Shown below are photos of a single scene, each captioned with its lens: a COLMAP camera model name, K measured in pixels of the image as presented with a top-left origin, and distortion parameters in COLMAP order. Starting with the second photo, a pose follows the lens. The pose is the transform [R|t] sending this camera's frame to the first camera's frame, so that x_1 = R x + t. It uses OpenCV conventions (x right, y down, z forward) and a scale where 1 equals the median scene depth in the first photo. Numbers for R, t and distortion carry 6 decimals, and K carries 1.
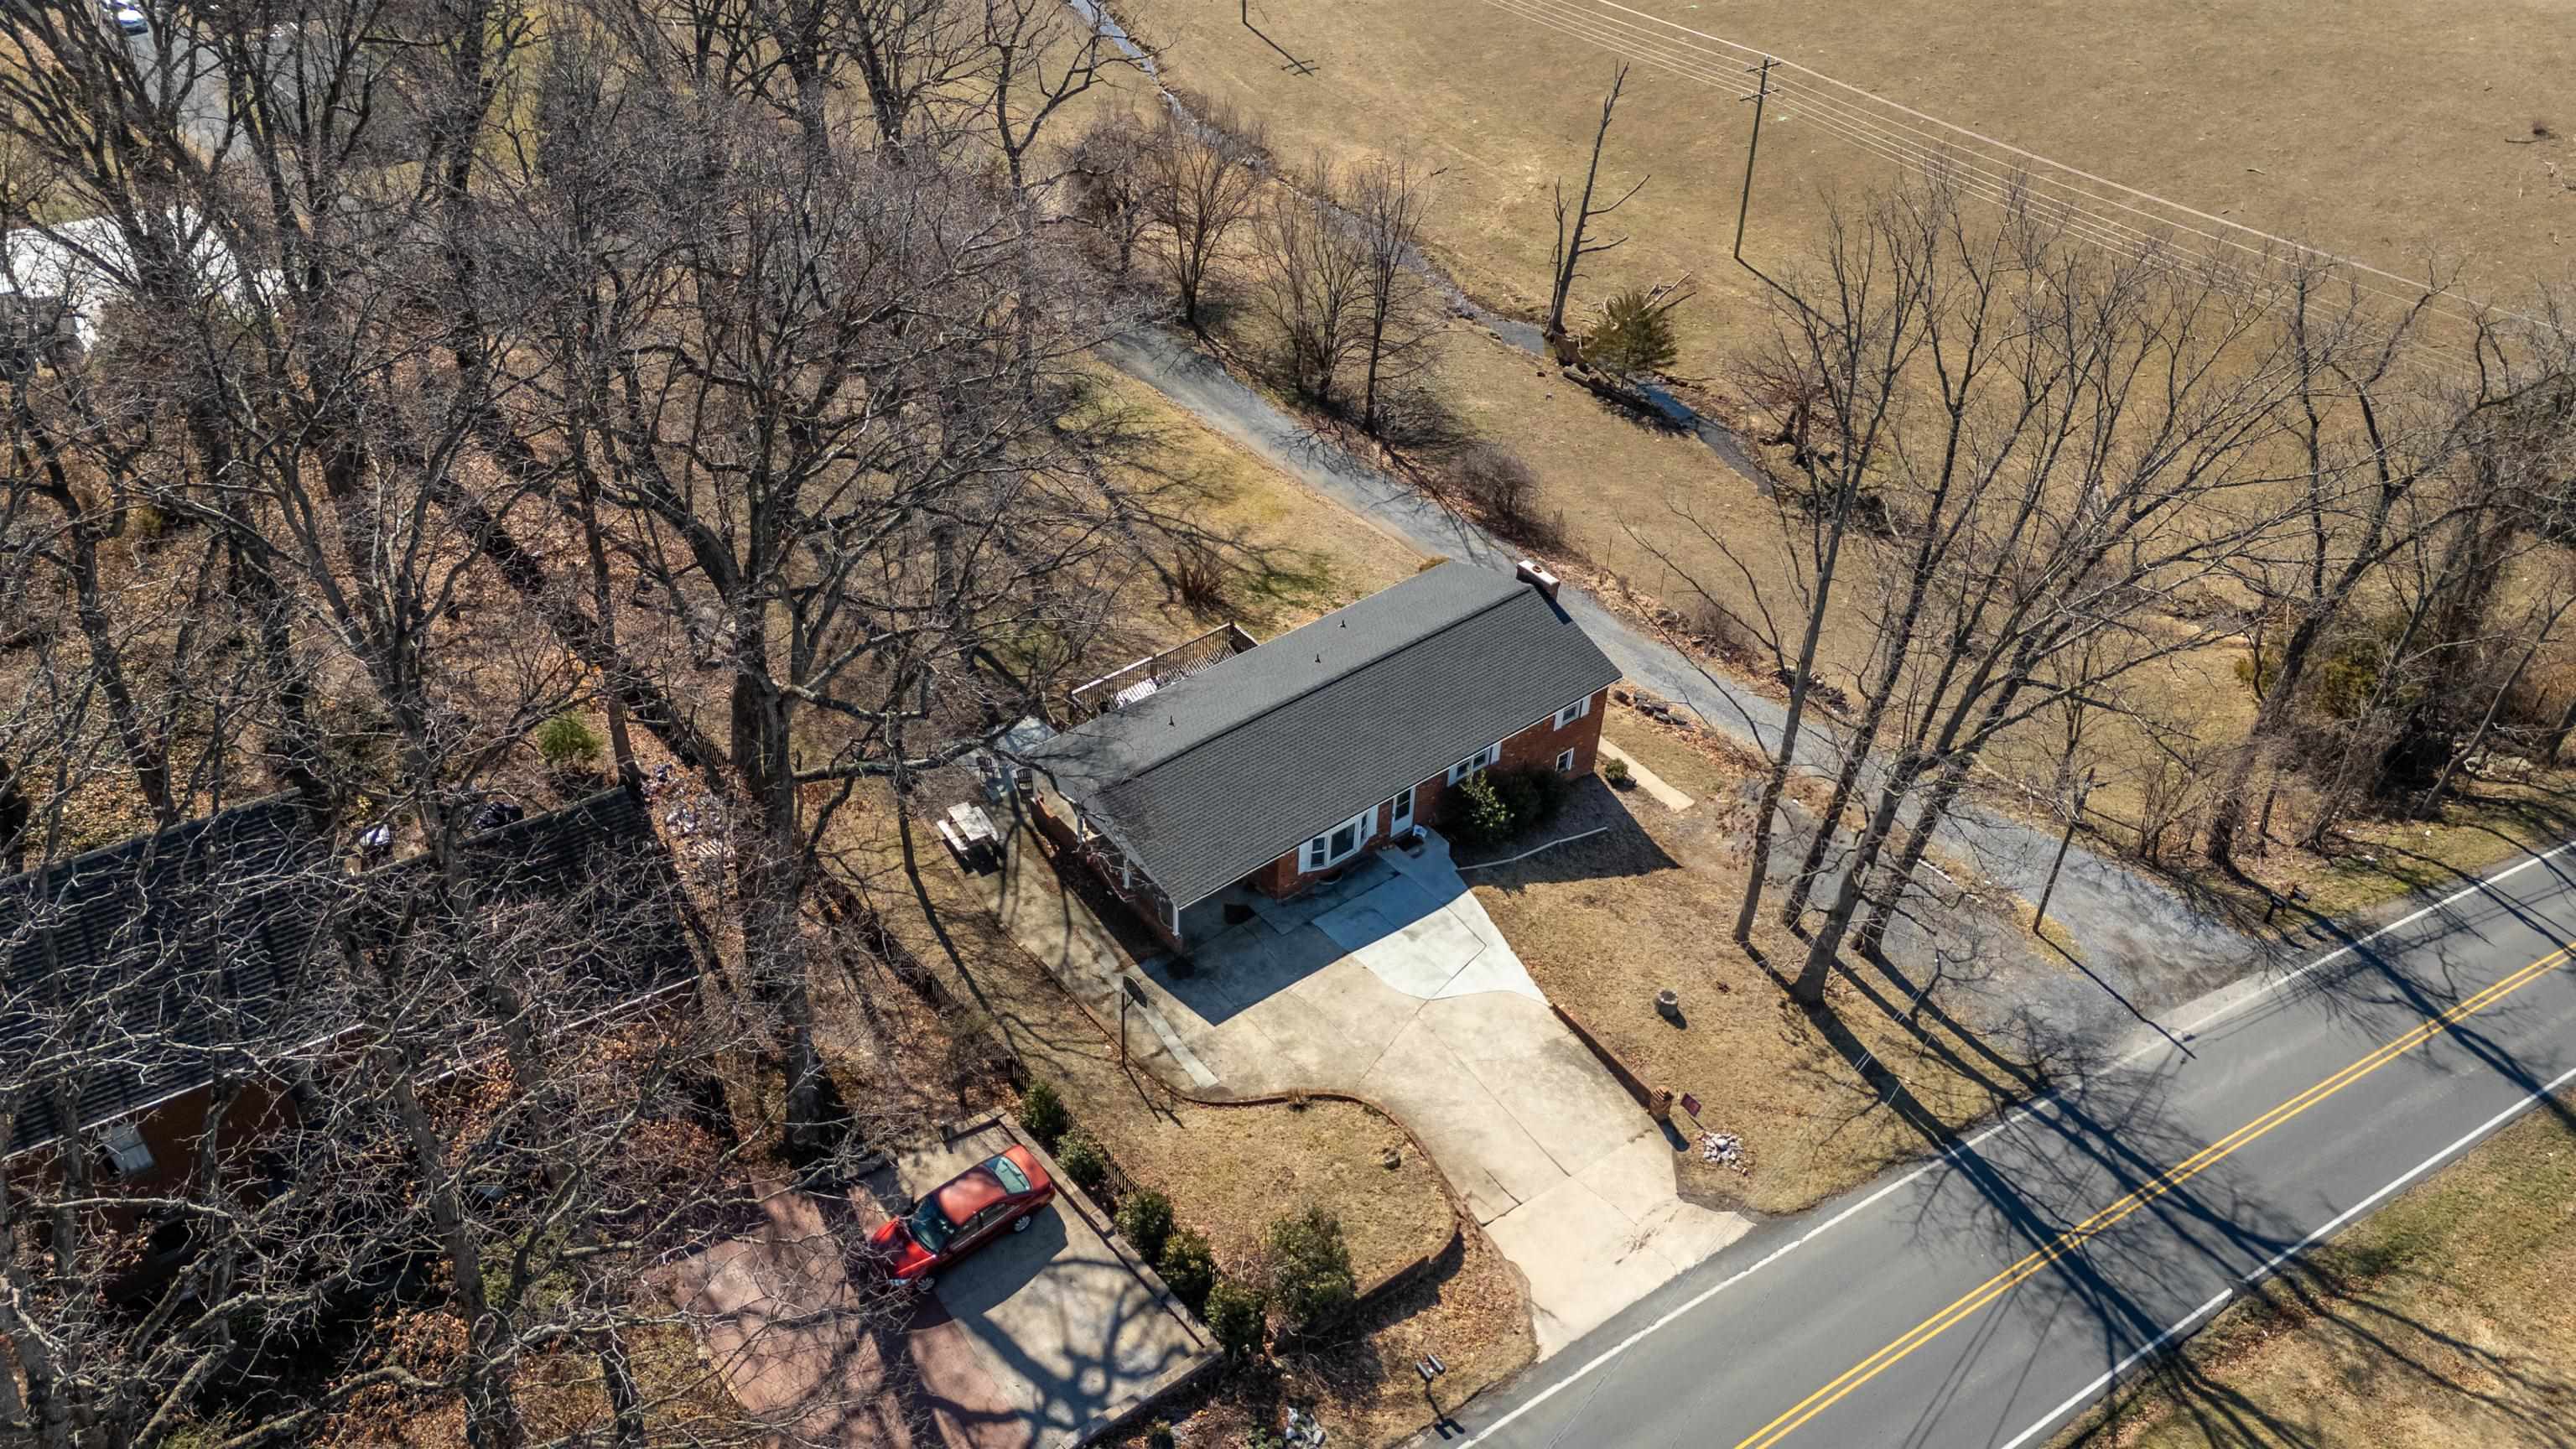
lens RADIAL K [[1891.3, 0, 1282.0], [0, 1891.3, 720.3], [0, 0, 1]] dist [0.089027, -0.106383]
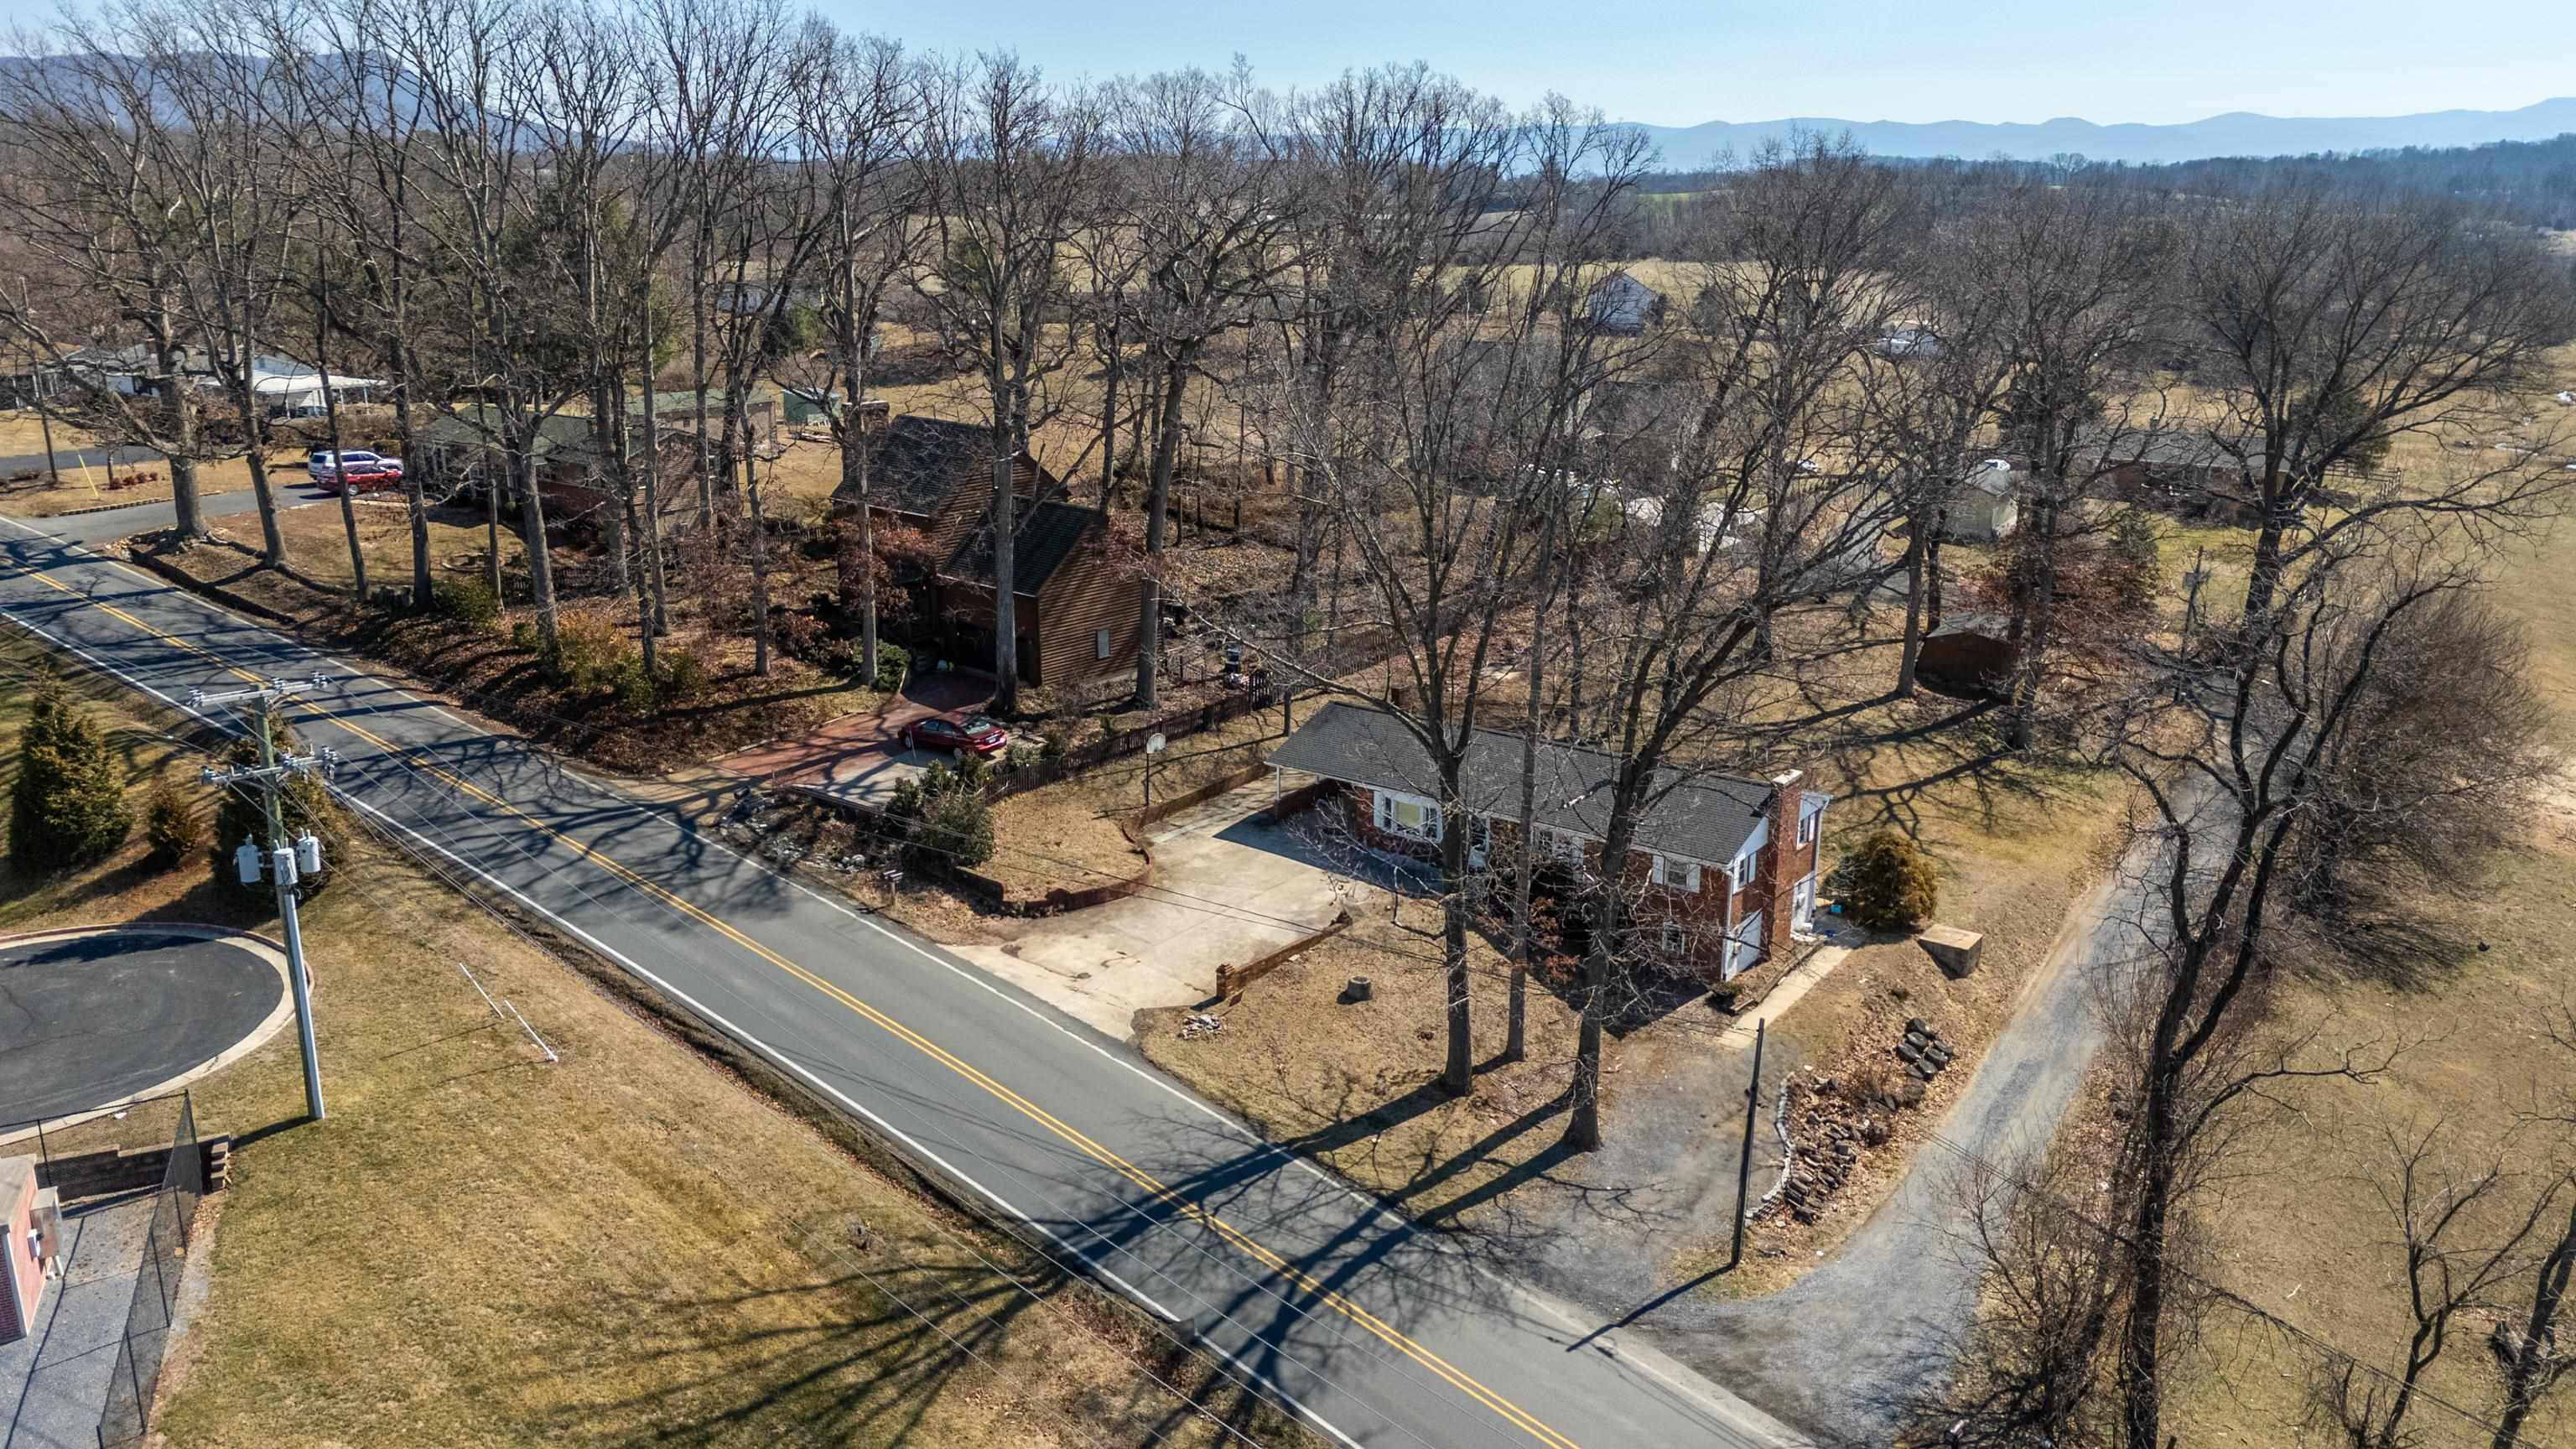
lens RADIAL K [[1890.5, 0, 1277.8], [0, 1890.5, 717.9], [0, 0, 1]] dist [0.104239, -0.234761]
pose [[0.245732, 0.237651, -0.939754, 1.167973], [-0.595645, 0.801870, 0.047030, 0.008607], [0.764737, 0.548203, 0.338601, 0.552258]]
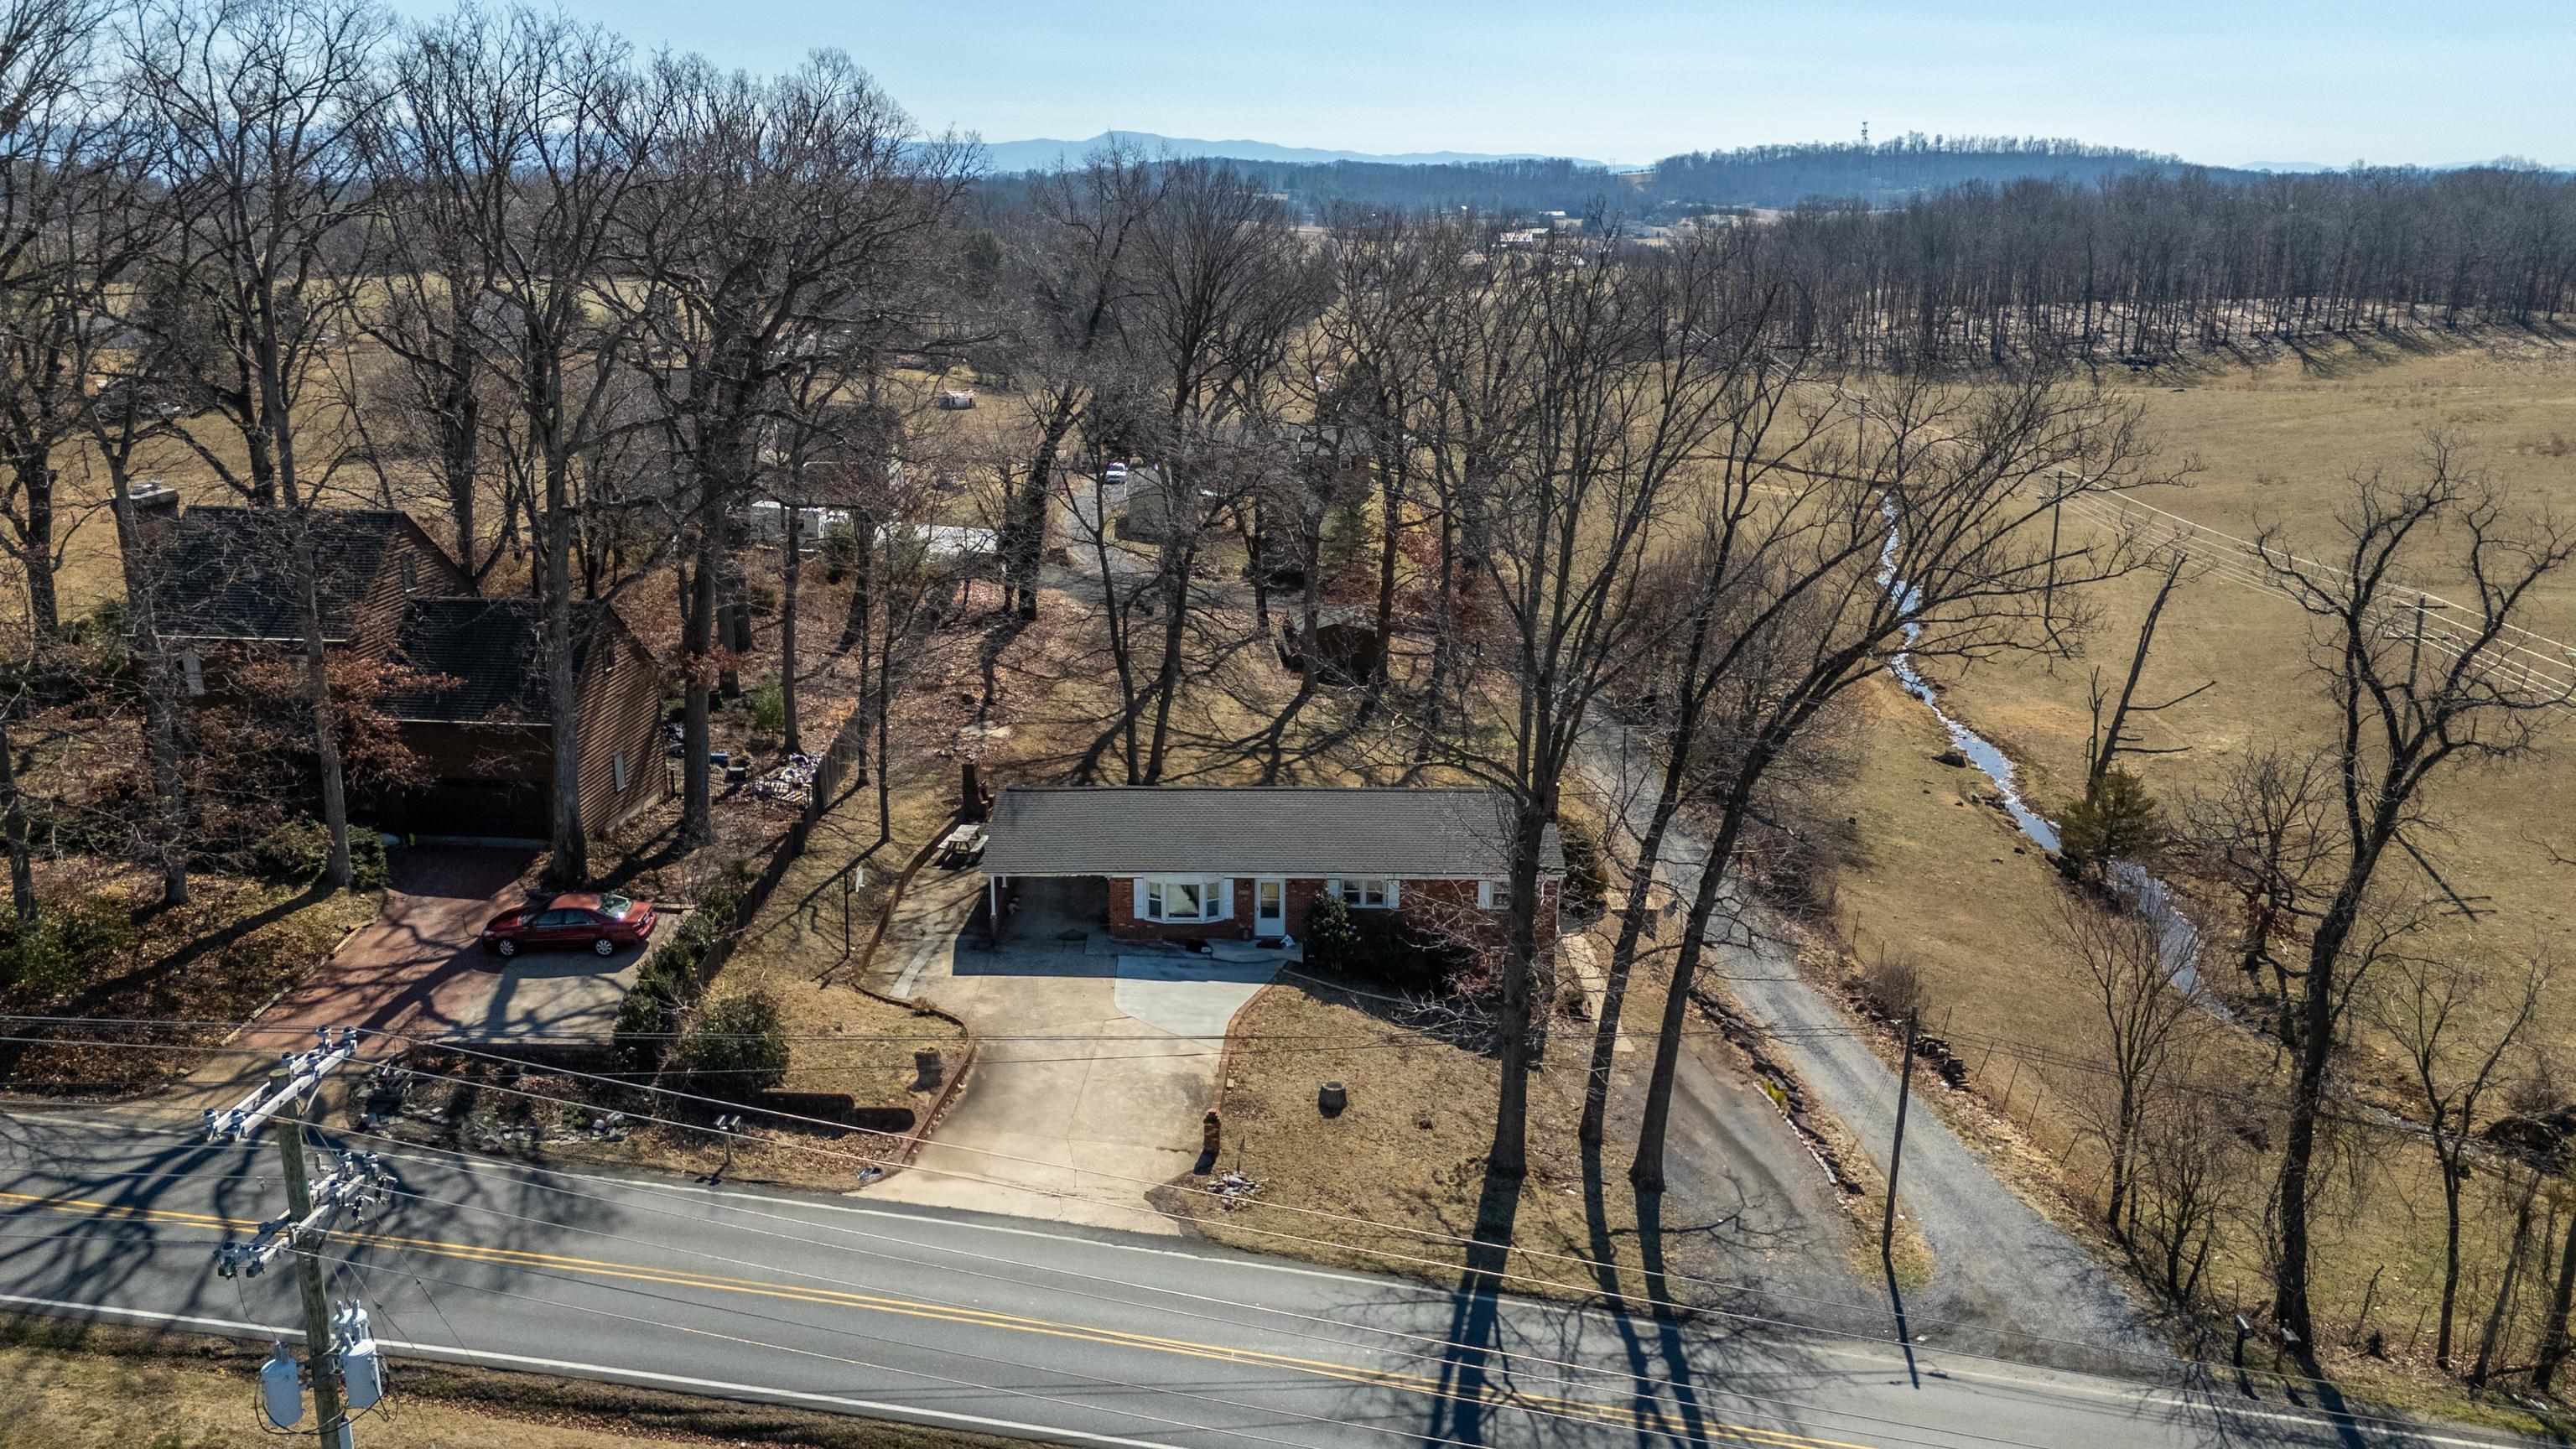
lens RADIAL K [[1891.3, 0, 1282.0], [0, 1891.3, 720.3], [0, 0, 1]] dist [0.089027, -0.106383]
pose [[0.781827, 0.143851, -0.606674, 0.739645], [-0.374320, 0.886449, -0.272200, 0.255988], [0.498629, 0.439903, 0.746896, 0.227252]]
